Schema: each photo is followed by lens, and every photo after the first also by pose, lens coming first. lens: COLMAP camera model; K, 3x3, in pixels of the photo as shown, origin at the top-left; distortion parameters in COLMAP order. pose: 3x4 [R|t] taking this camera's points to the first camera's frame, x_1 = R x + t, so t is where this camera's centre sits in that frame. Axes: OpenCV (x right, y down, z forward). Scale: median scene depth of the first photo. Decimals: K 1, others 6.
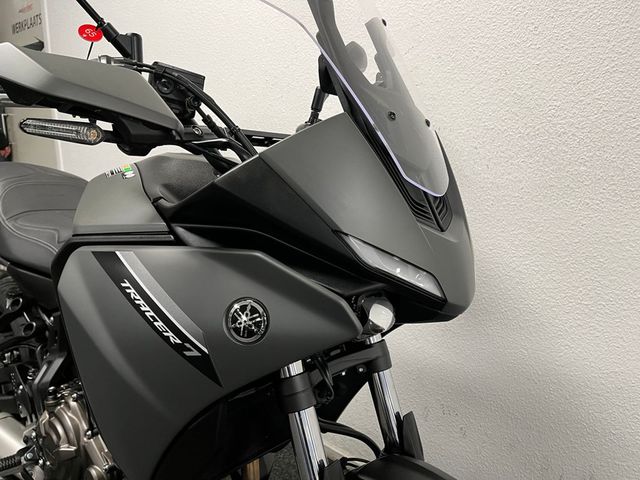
lens RADIAL K [[485.7, 0, 320.1], [0, 485.7, 239.6], [0, 0, 1]] dist [0.015650, -0.010050]
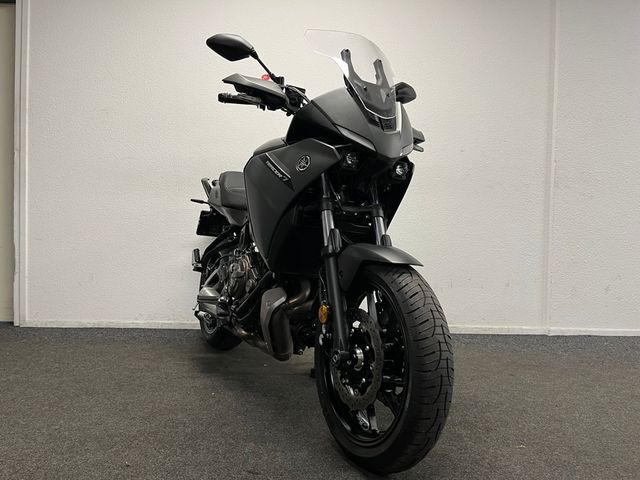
lens RADIAL K [[485.7, 0, 320.0], [0, 485.7, 237.7], [0, 0, 1]] dist [0.015650, -0.010050]
pose [[0.928771, 0.006286, -0.370601, 0.885517], [-0.084723, 0.976987, -0.195753, 1.036083], [0.360842, 0.213208, 0.907929, -1.253615]]
